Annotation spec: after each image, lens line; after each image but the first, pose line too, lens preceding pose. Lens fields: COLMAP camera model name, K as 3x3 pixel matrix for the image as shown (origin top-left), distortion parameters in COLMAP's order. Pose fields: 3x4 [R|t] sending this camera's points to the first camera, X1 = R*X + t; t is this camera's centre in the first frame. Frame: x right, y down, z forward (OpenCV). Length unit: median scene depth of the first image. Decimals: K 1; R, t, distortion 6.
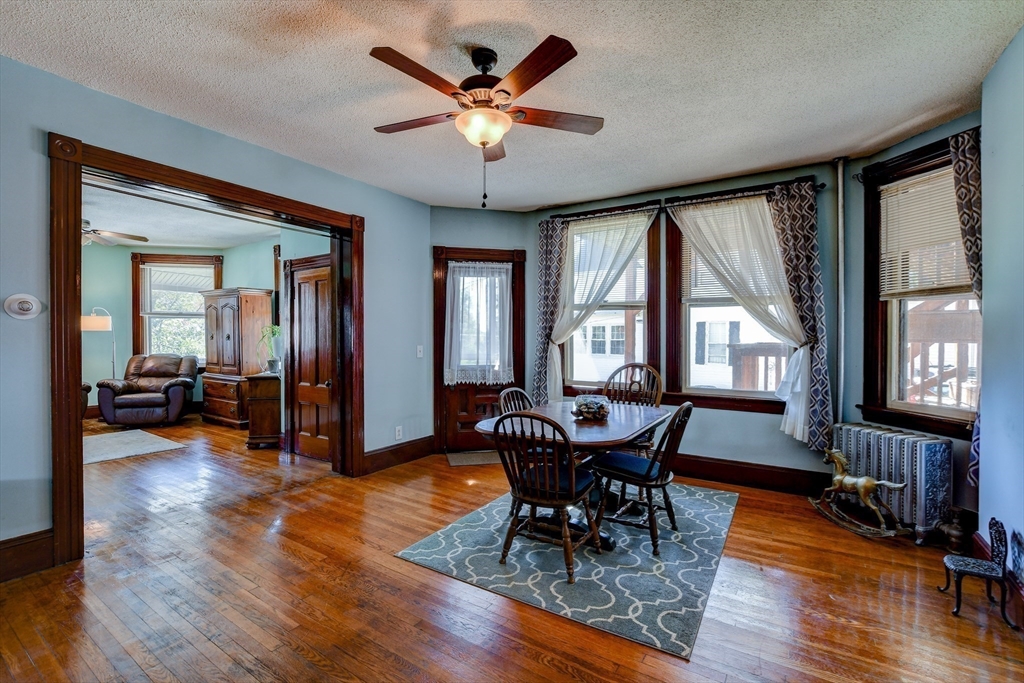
lens RADIAL K [[463.7, 0, 512.0], [0, 463.7, 341.5], [0, 0, 1]] dist [-0.003999, -0.000146]
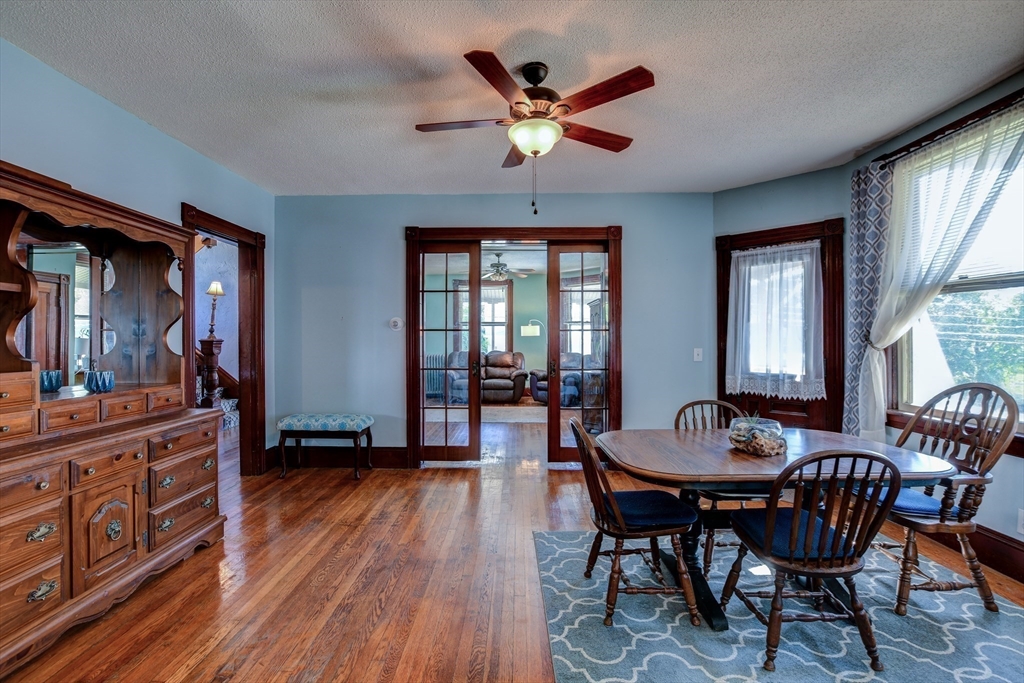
lens RADIAL K [[463.7, 0, 512.0], [0, 463.7, 341.5], [0, 0, 1]] dist [-0.003999, -0.000146]
pose [[0.551559, -0.003391, -0.834129, 0.357773], [-0.000366, 0.999991, -0.004307, -0.000890], [0.834136, 0.002681, 0.551553, 0.180197]]
